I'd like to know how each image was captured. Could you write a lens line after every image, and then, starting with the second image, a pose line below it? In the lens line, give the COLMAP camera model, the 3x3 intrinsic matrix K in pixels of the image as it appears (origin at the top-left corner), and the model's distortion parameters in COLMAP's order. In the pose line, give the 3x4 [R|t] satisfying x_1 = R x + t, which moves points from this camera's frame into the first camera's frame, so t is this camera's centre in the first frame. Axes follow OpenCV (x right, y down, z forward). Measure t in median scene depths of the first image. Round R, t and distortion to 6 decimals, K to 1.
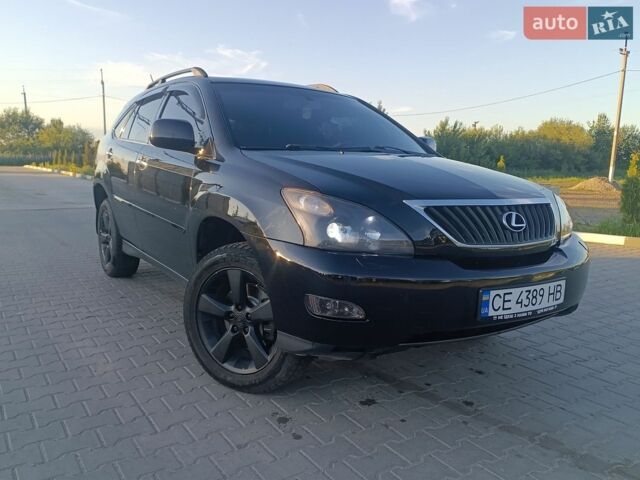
lens RADIAL K [[542.5, 0, 316.9], [0, 542.5, 237.7], [0, 0, 1]] dist [0.010339, 0.004395]
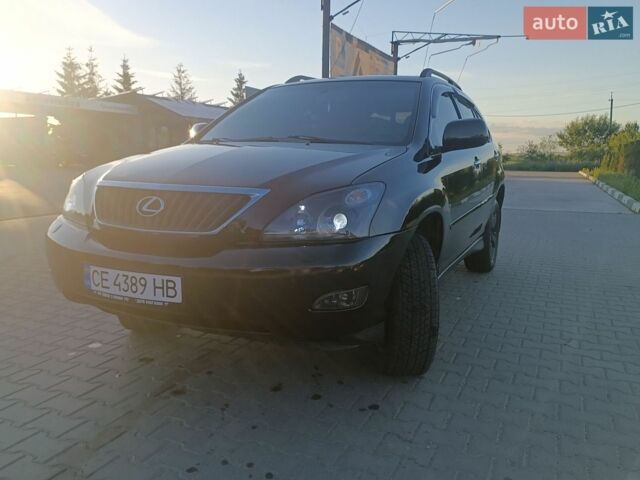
lens RADIAL K [[542.5, 0, 316.4], [0, 542.5, 242.5], [0, 0, 1]] dist [0.010339, 0.004395]
pose [[0.548357, 0.113493, -0.828507, 1.356473], [-0.116425, 0.991460, 0.058758, -0.058188], [0.828100, 0.064239, 0.556887, 0.720492]]
